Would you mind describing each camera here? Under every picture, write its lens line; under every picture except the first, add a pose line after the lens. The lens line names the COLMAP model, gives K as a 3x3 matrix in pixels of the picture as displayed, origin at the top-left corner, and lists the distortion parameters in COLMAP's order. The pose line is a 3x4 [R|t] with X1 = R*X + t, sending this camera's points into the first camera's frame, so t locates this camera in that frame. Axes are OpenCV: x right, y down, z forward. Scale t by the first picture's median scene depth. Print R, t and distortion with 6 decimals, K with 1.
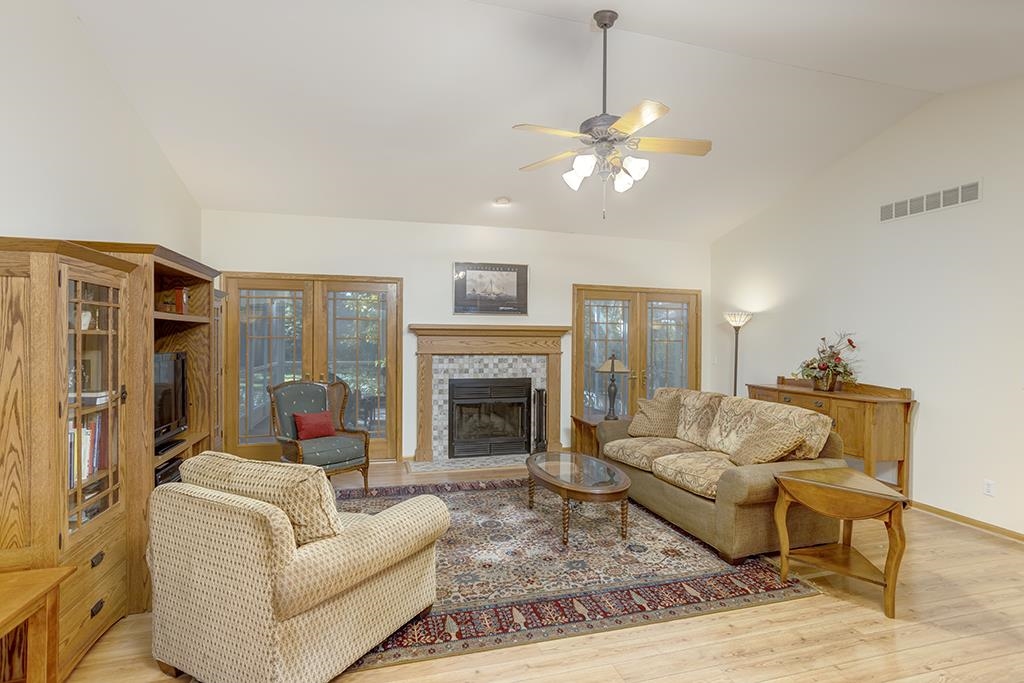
lens RADIAL K [[497.7, 0, 512.4], [0, 497.7, 340.2], [0, 0, 1]] dist [-0.058305, 0.030878]
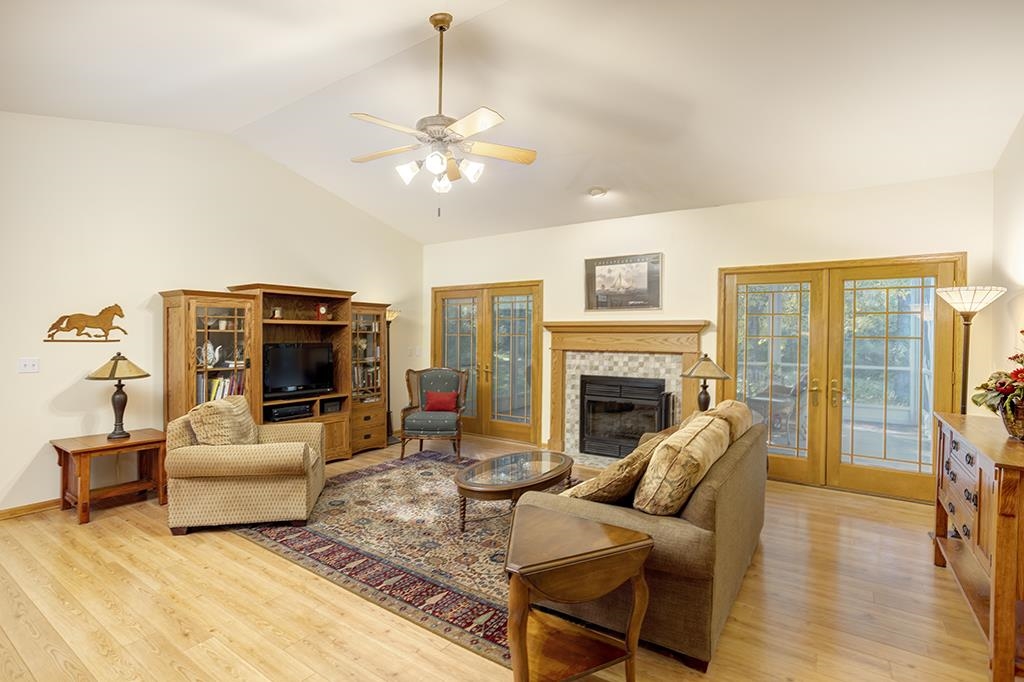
lens RADIAL K [[495.8, 0, 511.2], [0, 495.8, 336.1], [0, 0, 1]] dist [-0.063942, 0.030747]
pose [[0.636917, -0.002032, -0.770930, 0.567095], [-0.003345, 0.999980, -0.005399, 0.004287], [0.770926, 0.006017, 0.636897, 0.243066]]
